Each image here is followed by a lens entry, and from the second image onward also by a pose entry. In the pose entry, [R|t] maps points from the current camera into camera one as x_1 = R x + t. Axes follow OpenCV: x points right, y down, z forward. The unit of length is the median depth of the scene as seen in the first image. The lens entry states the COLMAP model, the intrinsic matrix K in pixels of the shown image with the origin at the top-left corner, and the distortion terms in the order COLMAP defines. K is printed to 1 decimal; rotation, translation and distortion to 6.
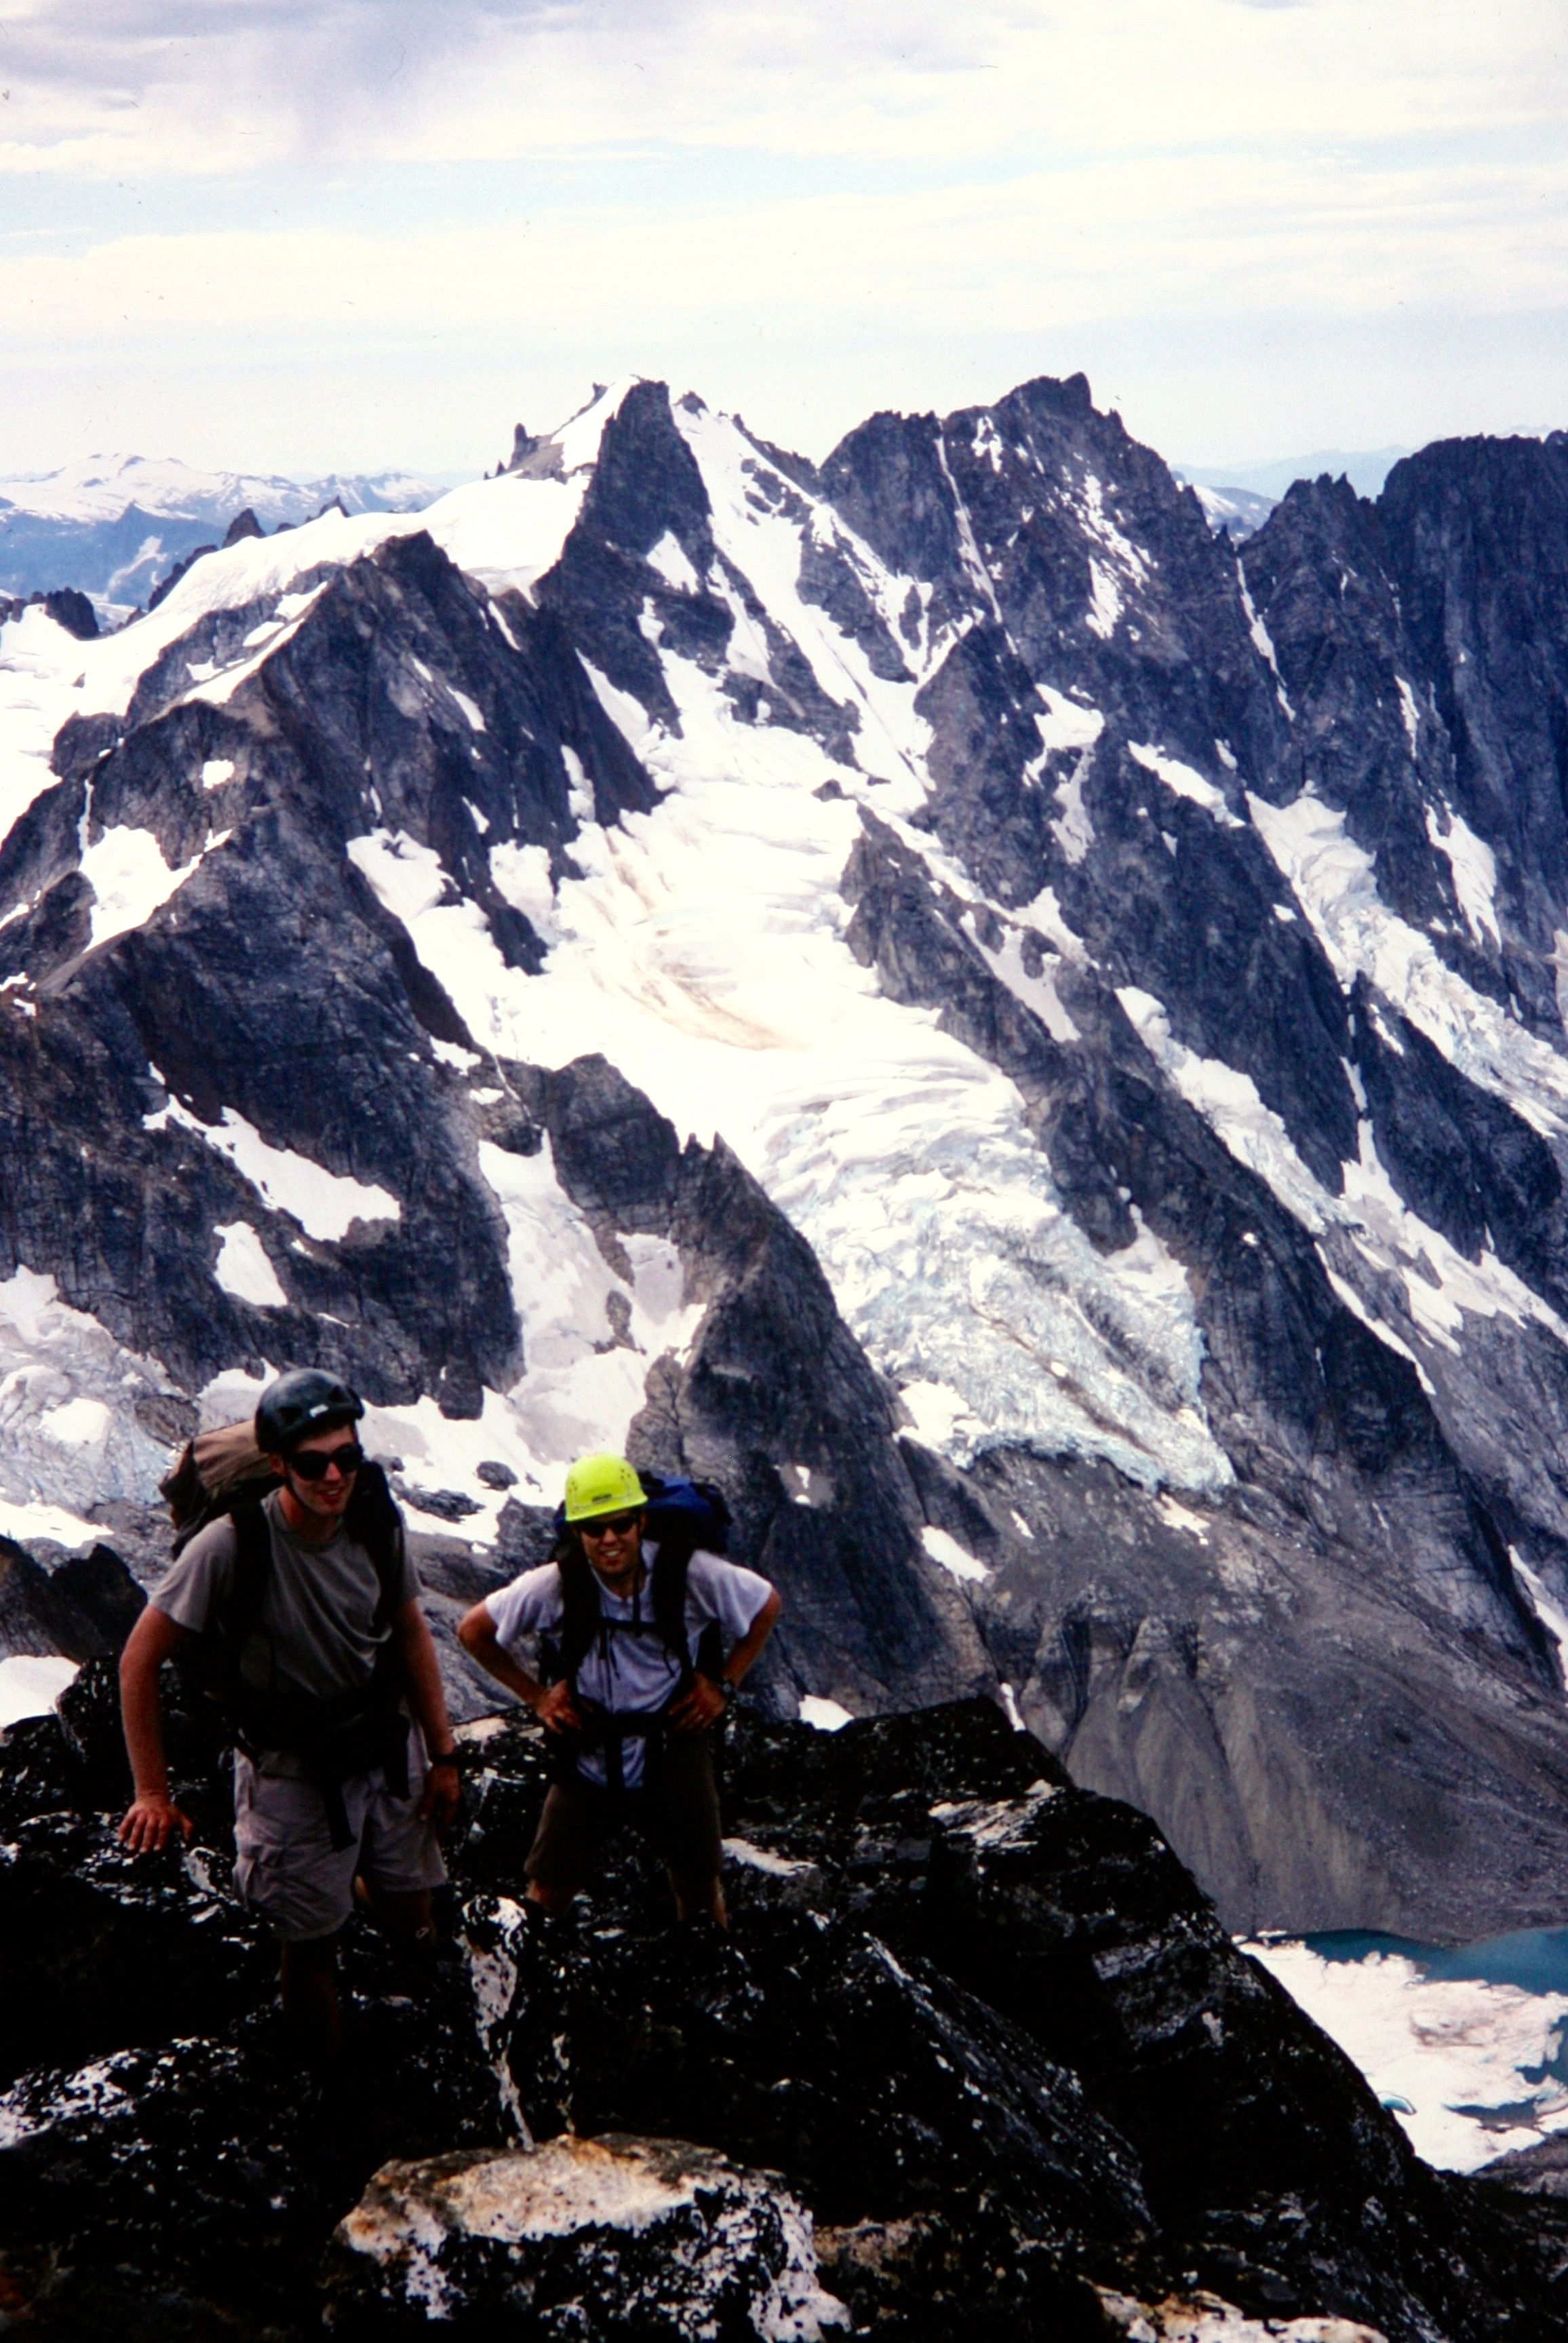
lens RADIAL K [[3050.0, 0, 779.7], [0, 3050.0, 1213.0], [0, 0, 1]] dist [0.155565, -0.284993]
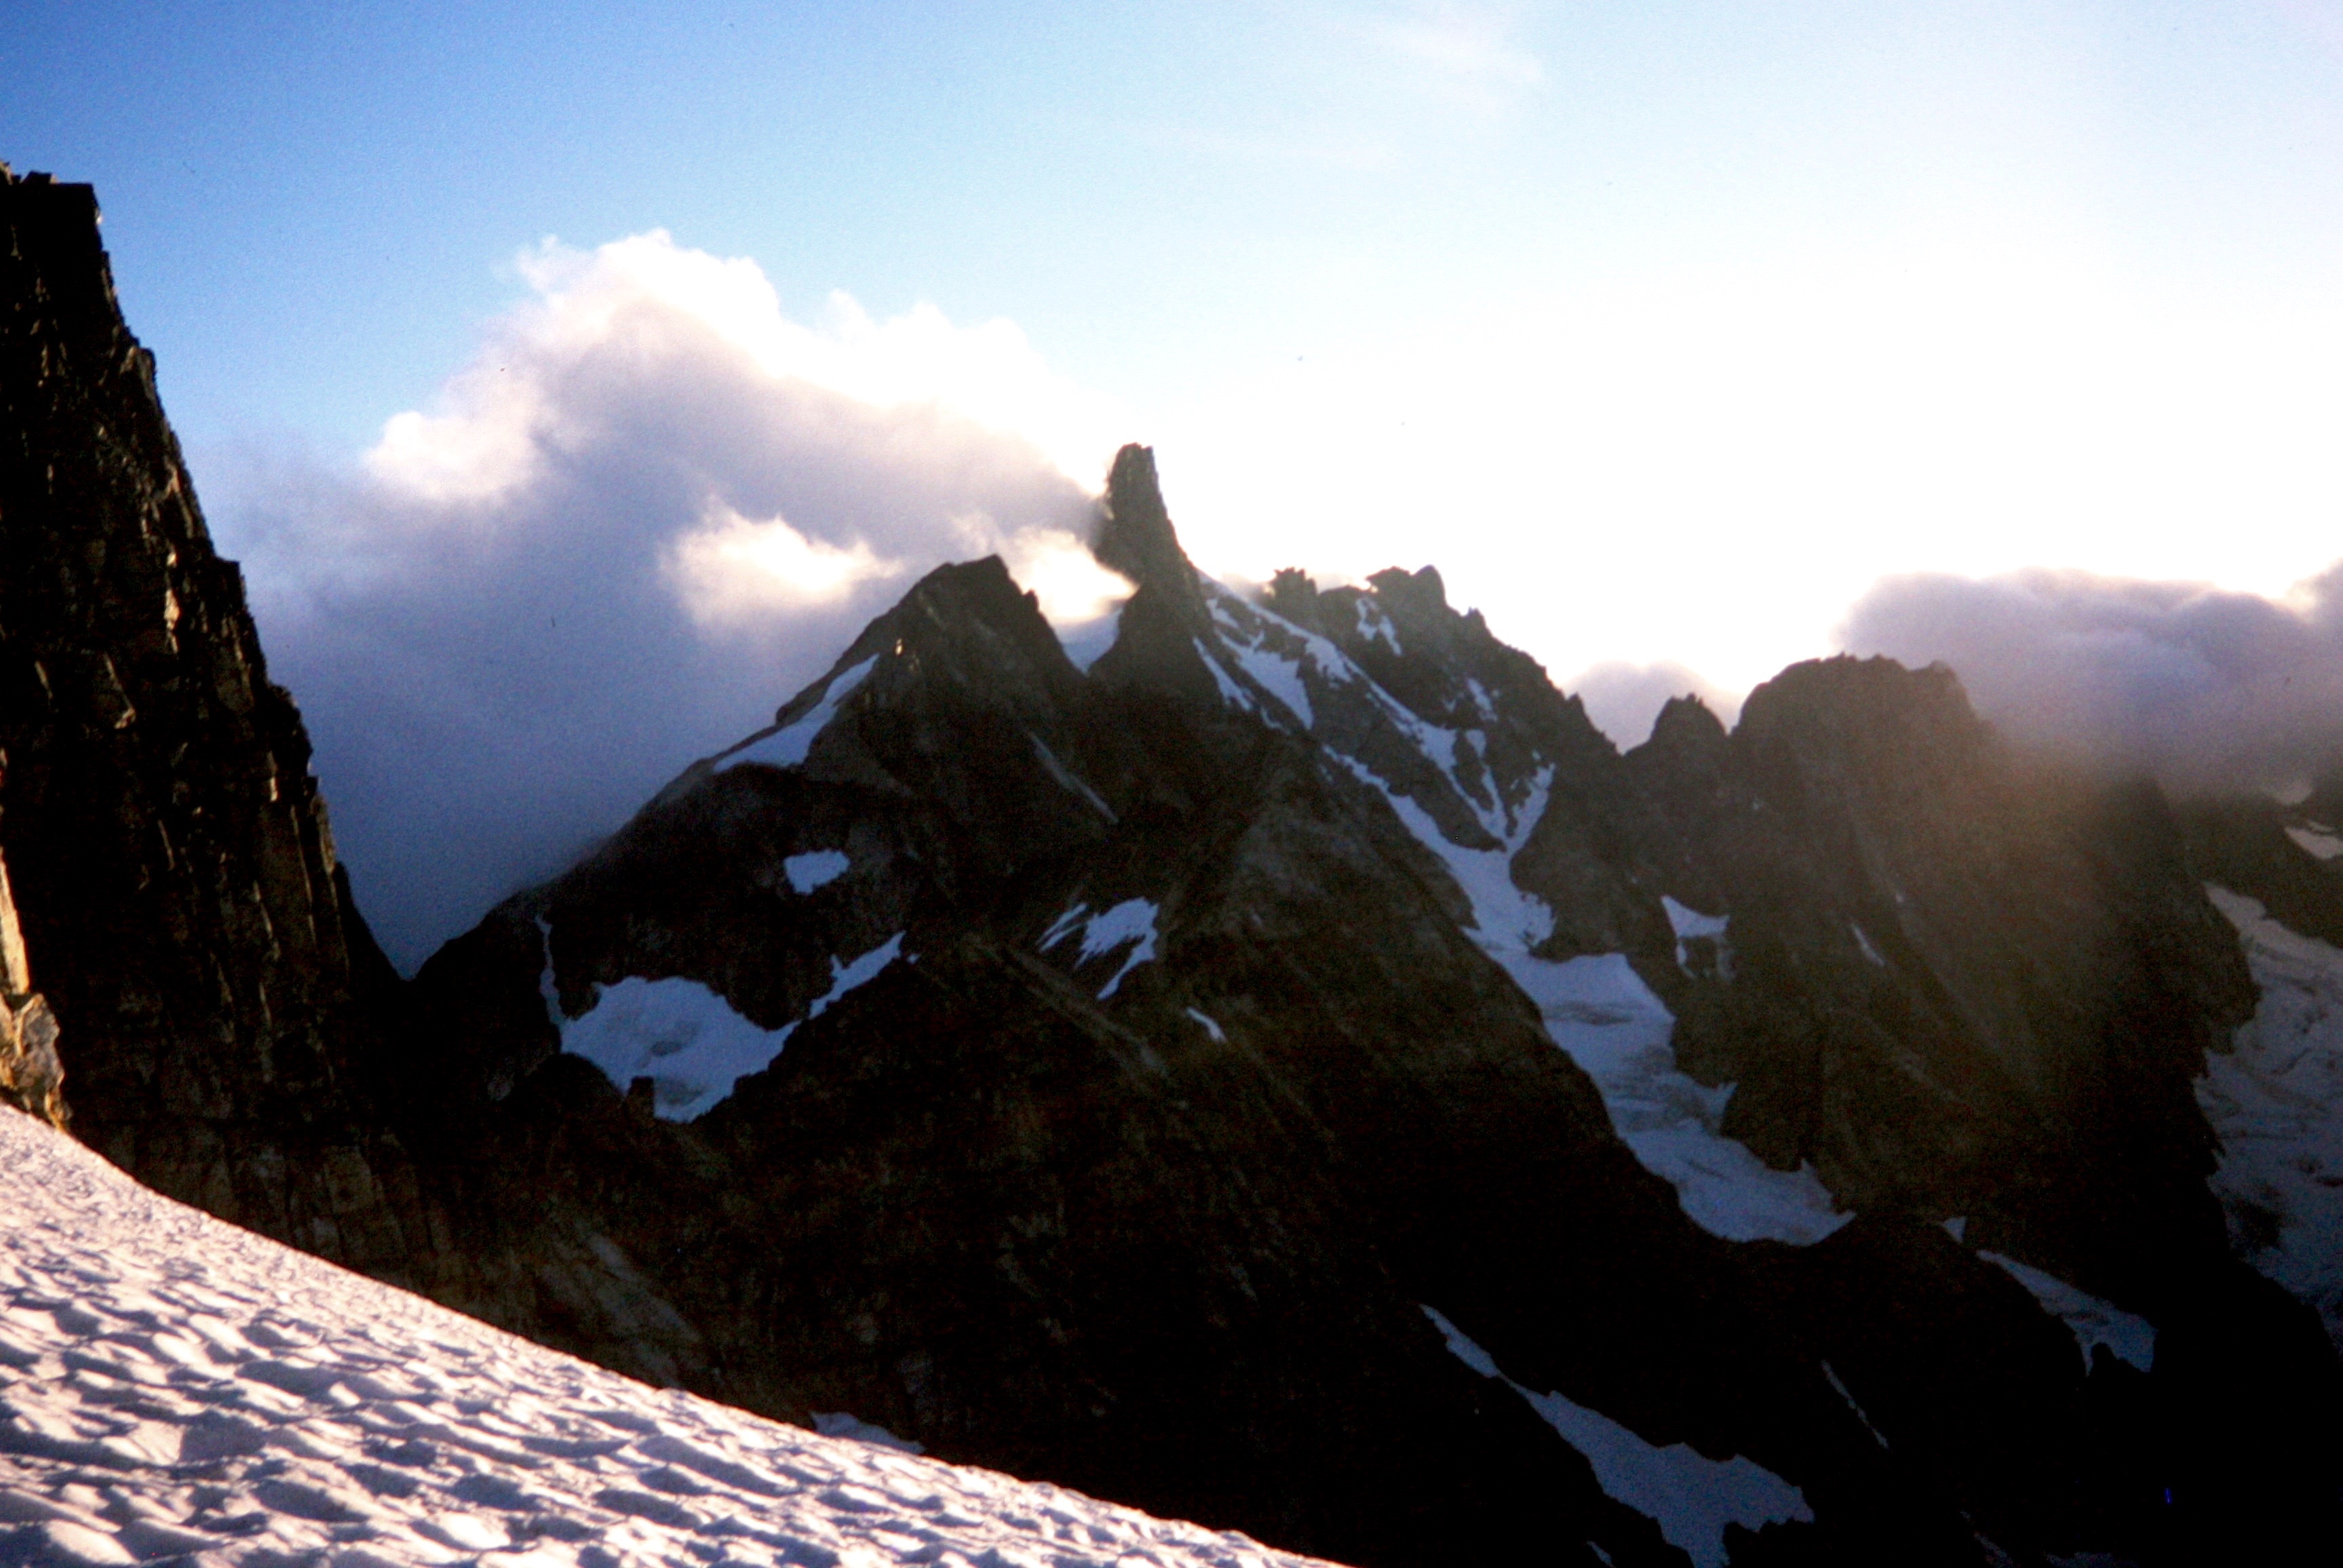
lens RADIAL K [[3050.0, 0, 1177.9], [0, 3050.0, 783.0], [0, 0, 1]] dist [0.155565, -0.284993]
pose [[0.959068, -0.020889, 0.282404, -0.273495], [0.110043, 0.946388, -0.303711, 0.022229], [-0.260919, 0.322356, 0.909949, 0.447059]]
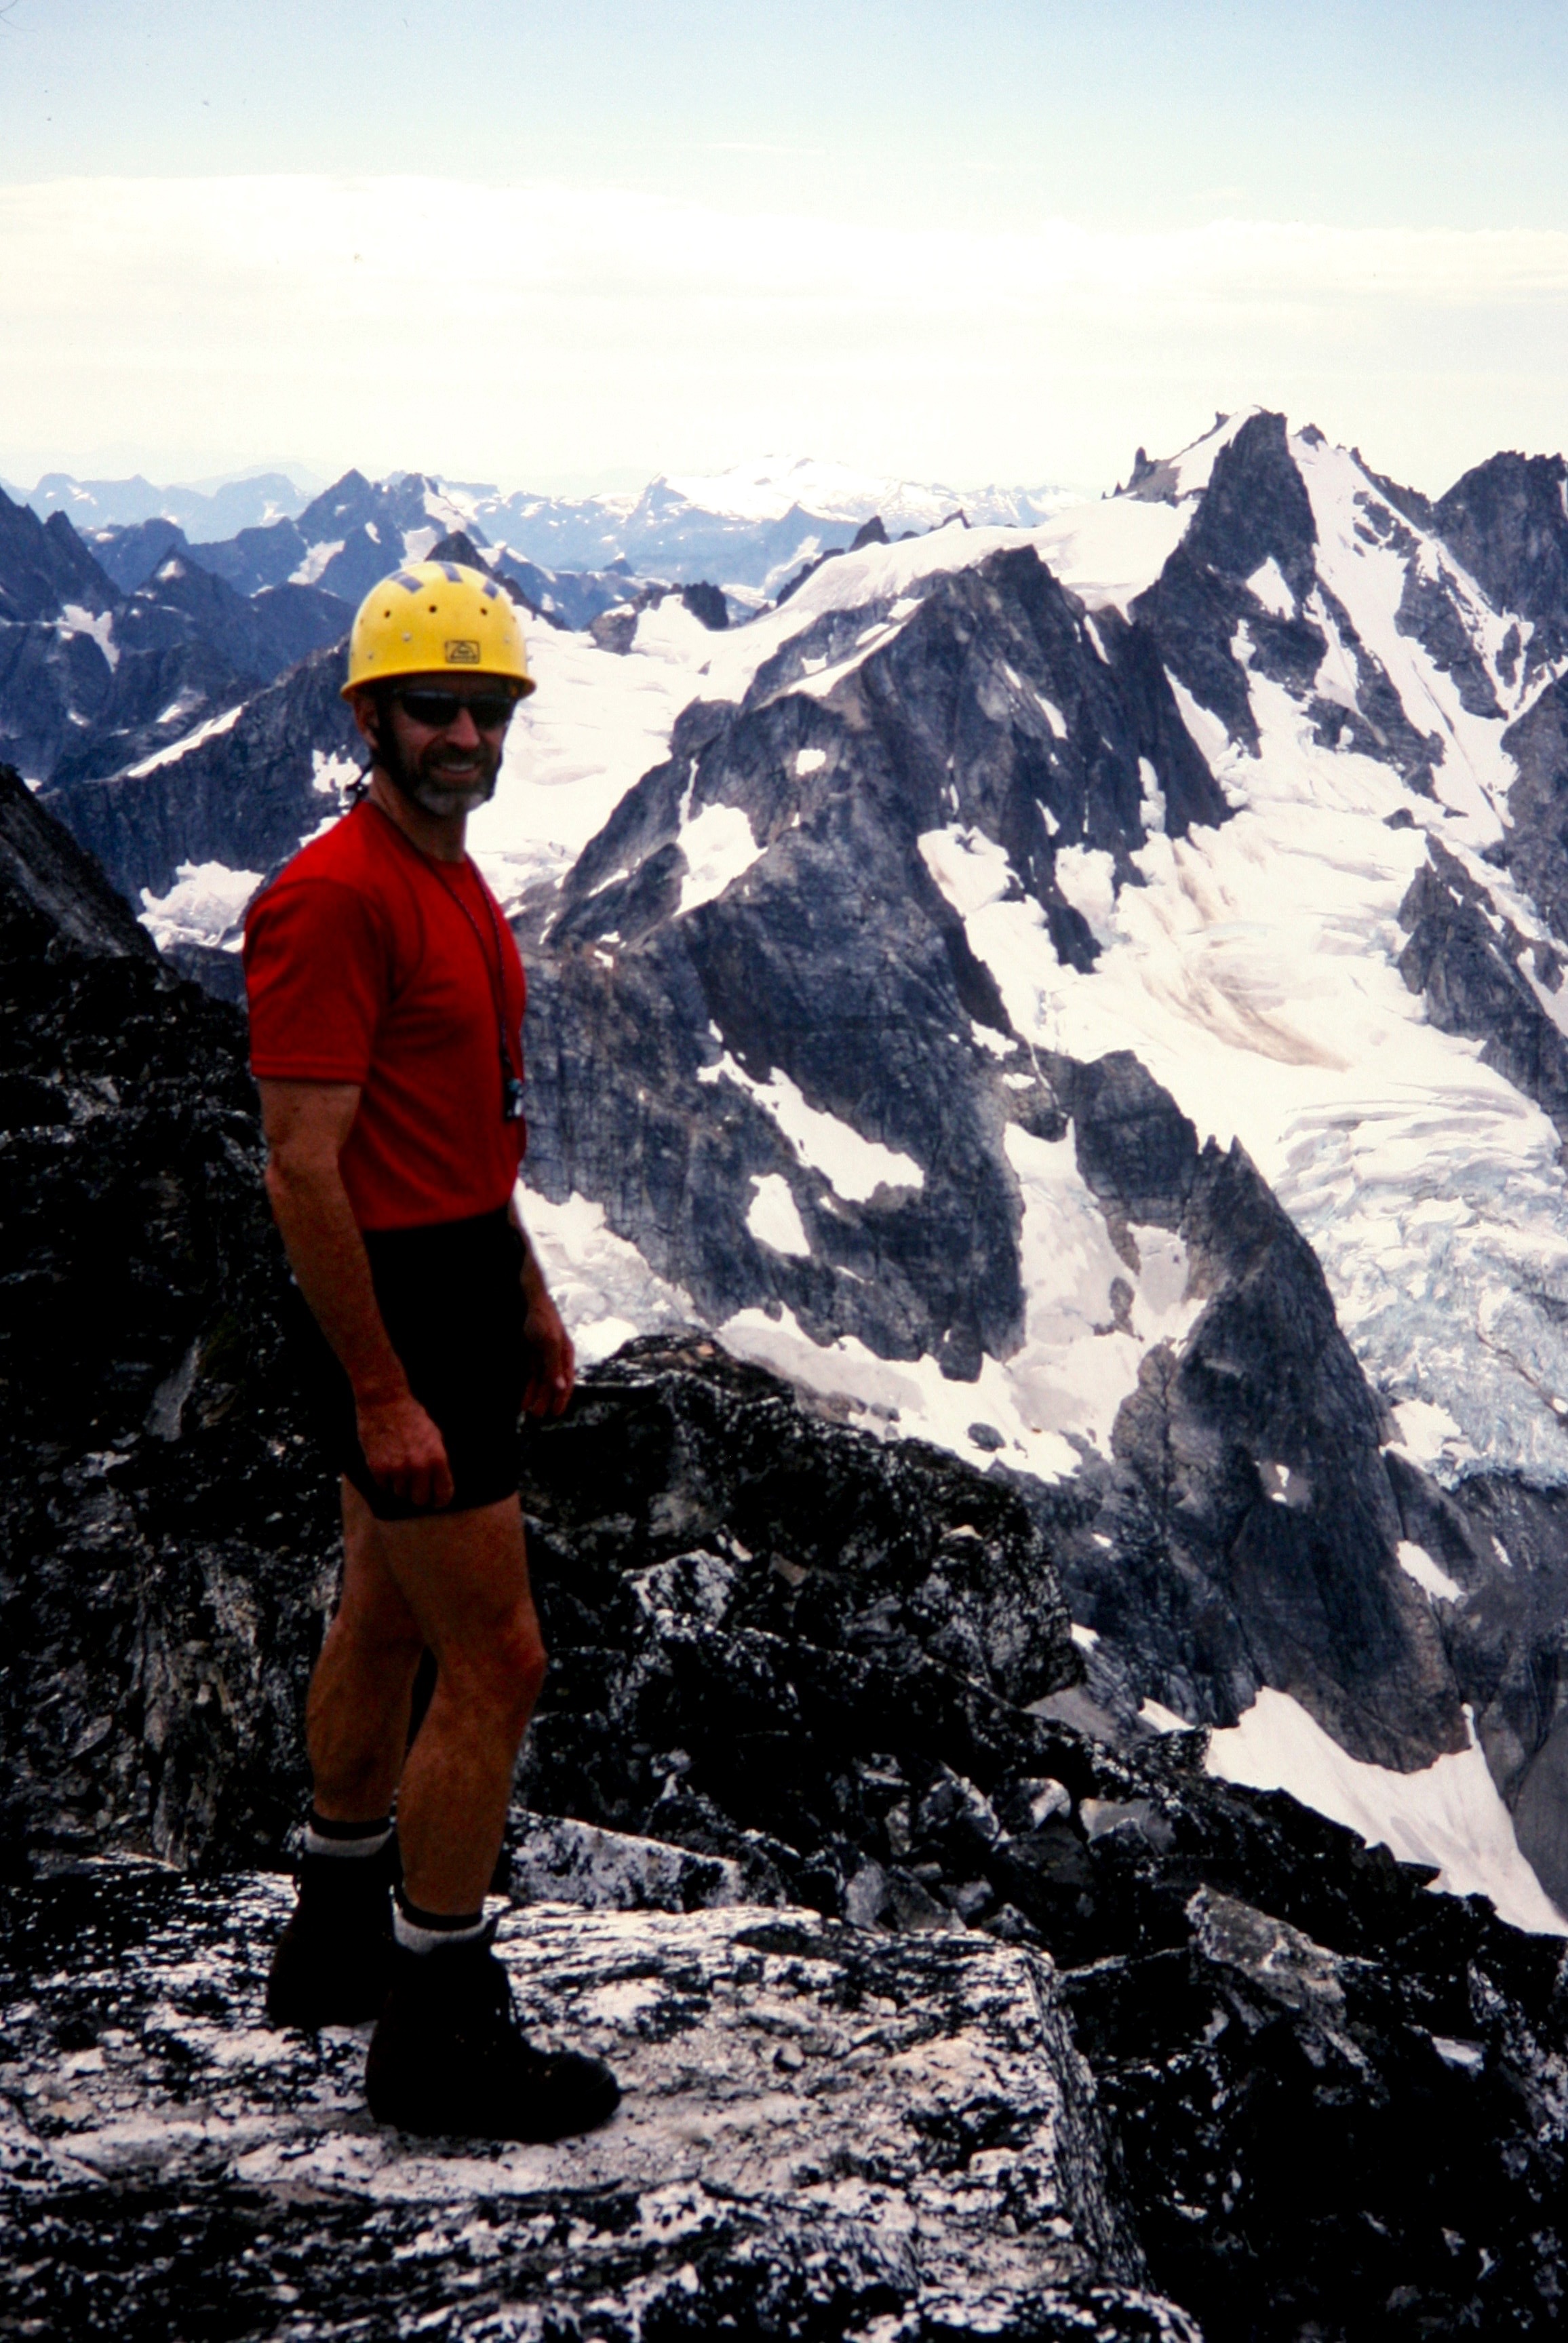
lens RADIAL K [[3034.8, 0, 767.3], [0, 3034.8, 1163.0], [0, 0, 1]] dist [0.172521, -0.451636]
pose [[0.975841, 0.099529, -0.194496, 0.021846], [-0.103156, 0.994628, -0.008585, 0.006434], [0.192596, 0.028441, 0.980866, -0.036477]]
